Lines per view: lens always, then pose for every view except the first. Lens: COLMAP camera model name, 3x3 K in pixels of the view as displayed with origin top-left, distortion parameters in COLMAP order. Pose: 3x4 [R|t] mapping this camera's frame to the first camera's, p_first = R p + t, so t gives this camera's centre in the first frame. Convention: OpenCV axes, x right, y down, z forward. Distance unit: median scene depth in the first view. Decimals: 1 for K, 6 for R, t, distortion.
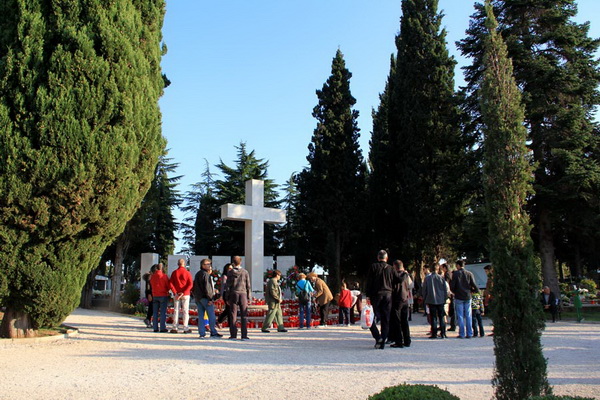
lens RADIAL K [[496.7, 0, 300.0], [0, 496.7, 200.0], [0, 0, 1]] dist [-0.152215, 0.118319]
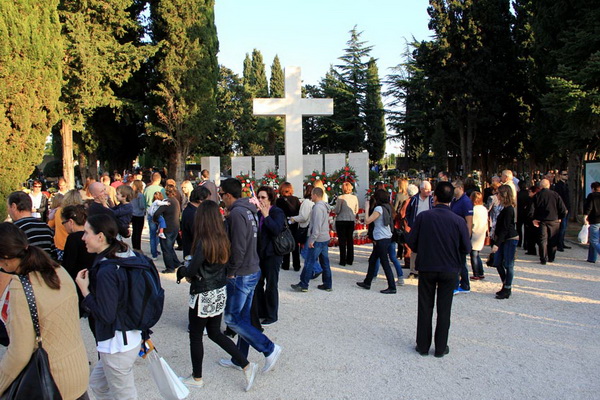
lens RADIAL K [[496.7, 0, 300.0], [0, 496.7, 200.0], [0, 0, 1]] dist [-0.152215, 0.118319]
pose [[0.858849, 0.026210, -0.511557, 0.318596], [0.095673, 0.972907, 0.210472, 0.006073], [0.503214, -0.229706, 0.833073, 0.226789]]
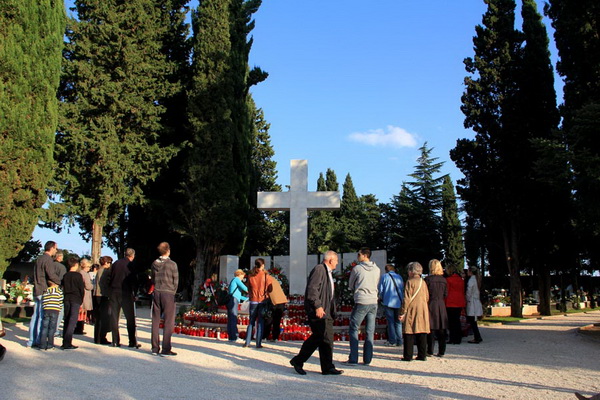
lens RADIAL K [[496.7, 0, 300.0], [0, 496.7, 200.0], [0, 0, 1]] dist [-0.152215, 0.118319]
pose [[0.747493, -0.111824, -0.654790, 0.398472], [0.097616, 0.993519, -0.058235, 0.064528], [0.657058, -0.020387, 0.753564, 0.325147]]
